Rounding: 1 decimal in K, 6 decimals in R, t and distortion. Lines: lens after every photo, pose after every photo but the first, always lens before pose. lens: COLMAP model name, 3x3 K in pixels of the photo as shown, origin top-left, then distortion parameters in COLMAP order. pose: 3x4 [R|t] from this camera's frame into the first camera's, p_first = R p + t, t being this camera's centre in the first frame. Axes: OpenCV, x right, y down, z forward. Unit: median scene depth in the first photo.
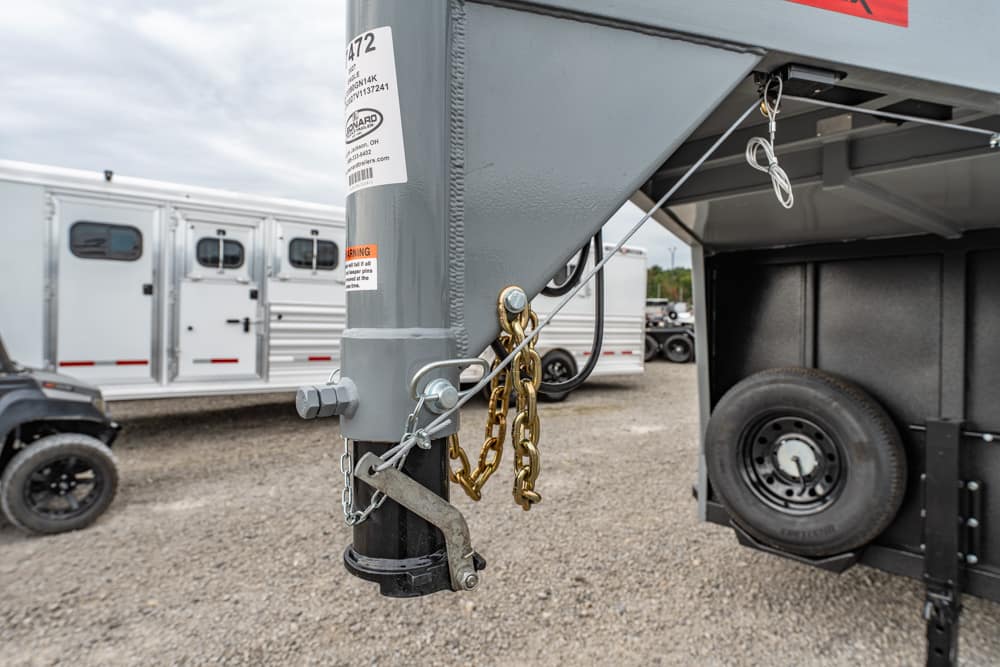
lens RADIAL K [[563.9, 0, 514.3], [0, 563.9, 325.1], [0, 0, 1]] dist [0.000373, 0.001571]
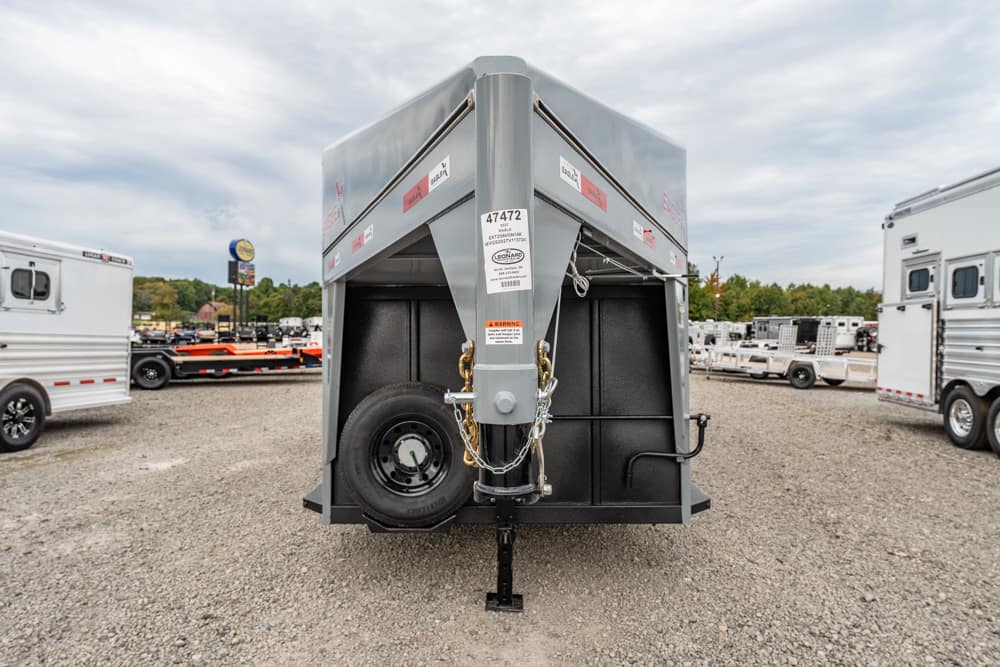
lens RADIAL K [[625.4, 0, 453.1], [0, 625.4, 326.0], [0, 0, 1]] dist [0.001759, 0.000354]
pose [[0.709638, 0.007070, 0.704531, -0.374097], [0.012576, 0.999663, -0.022698, -0.015463], [-0.704454, 0.024967, 0.709310, -0.067425]]
